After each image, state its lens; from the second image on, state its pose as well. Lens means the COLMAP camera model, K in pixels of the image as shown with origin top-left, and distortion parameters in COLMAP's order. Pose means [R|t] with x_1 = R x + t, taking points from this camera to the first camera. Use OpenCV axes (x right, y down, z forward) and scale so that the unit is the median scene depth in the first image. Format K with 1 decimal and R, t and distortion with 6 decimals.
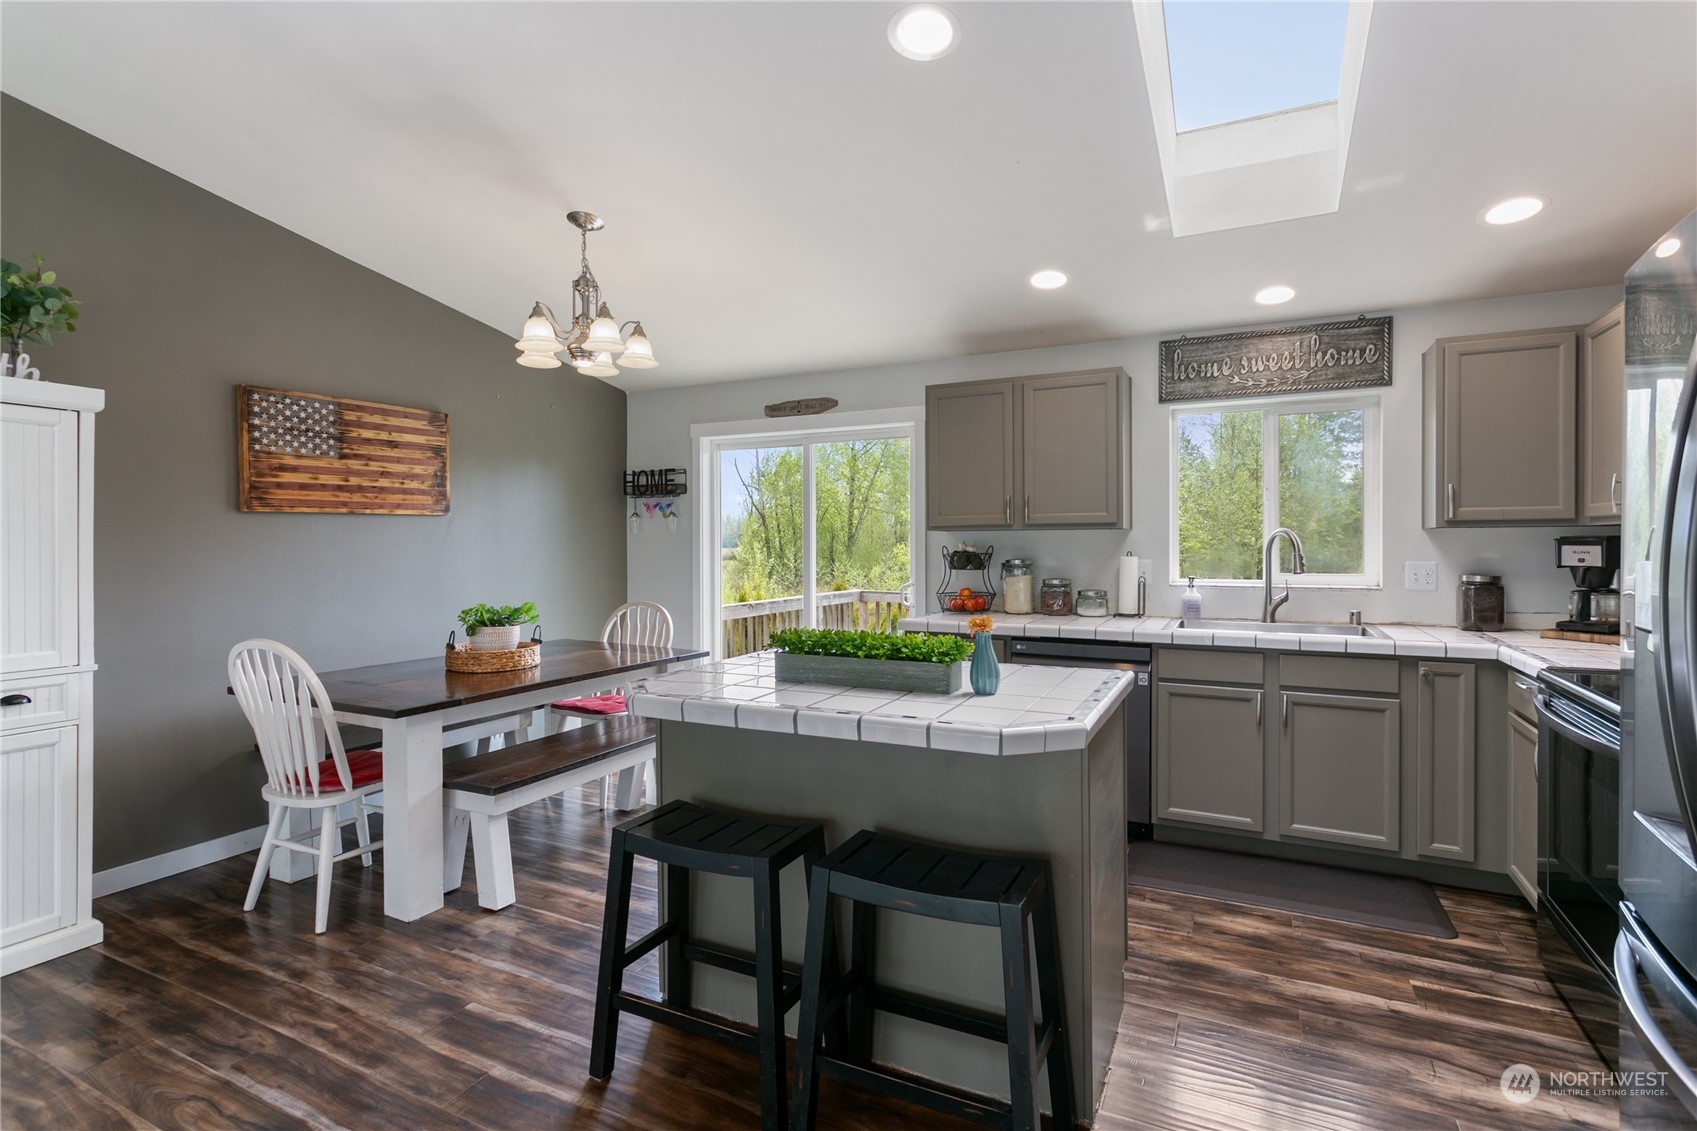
lens RADIAL K [[814.5, 0, 842.7], [0, 814.5, 553.3], [0, 0, 1]] dist [0.003580, 0.000865]
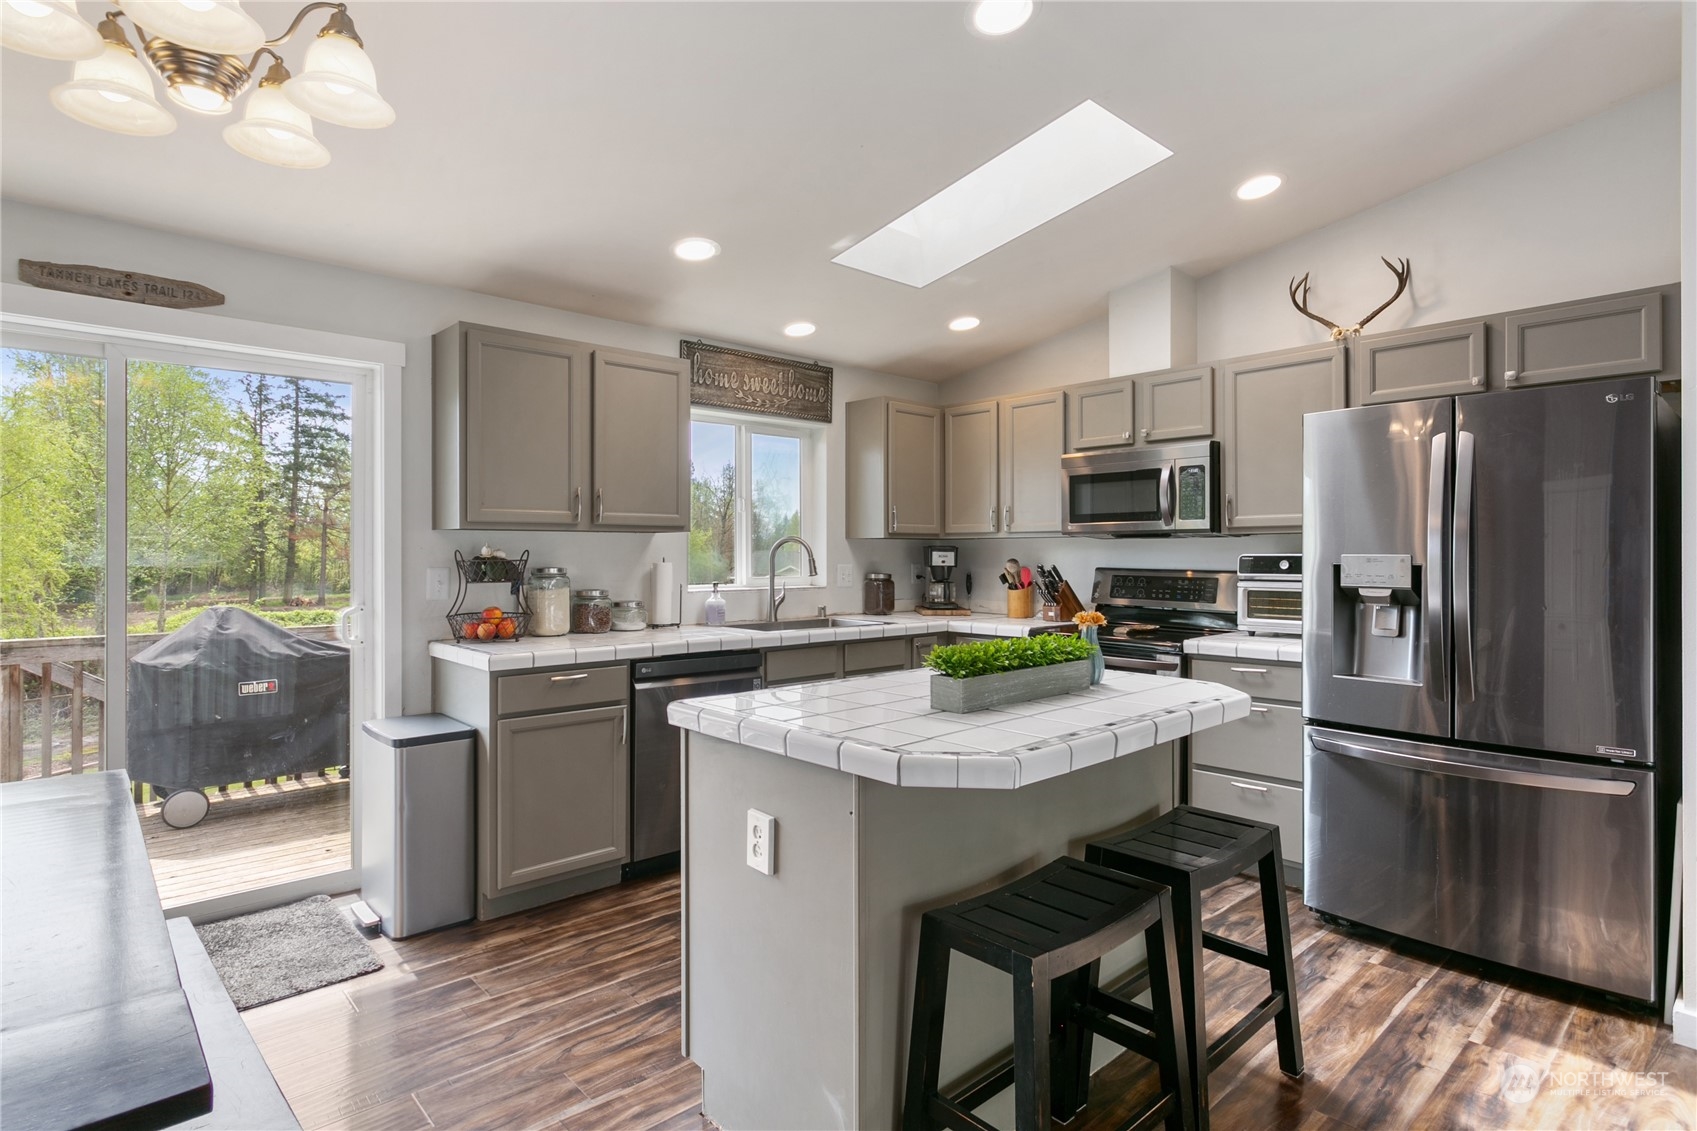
lens RADIAL K [[880.8, 0, 847.8], [0, 880.8, 555.0], [0, 0, 1]] dist [-0.005944, 0.008770]
pose [[0.354624, 0.002584, 0.935005, -0.566891], [0.009144, 0.999939, -0.006231, 0.003876], [-0.934964, 0.010759, 0.354579, 0.493463]]
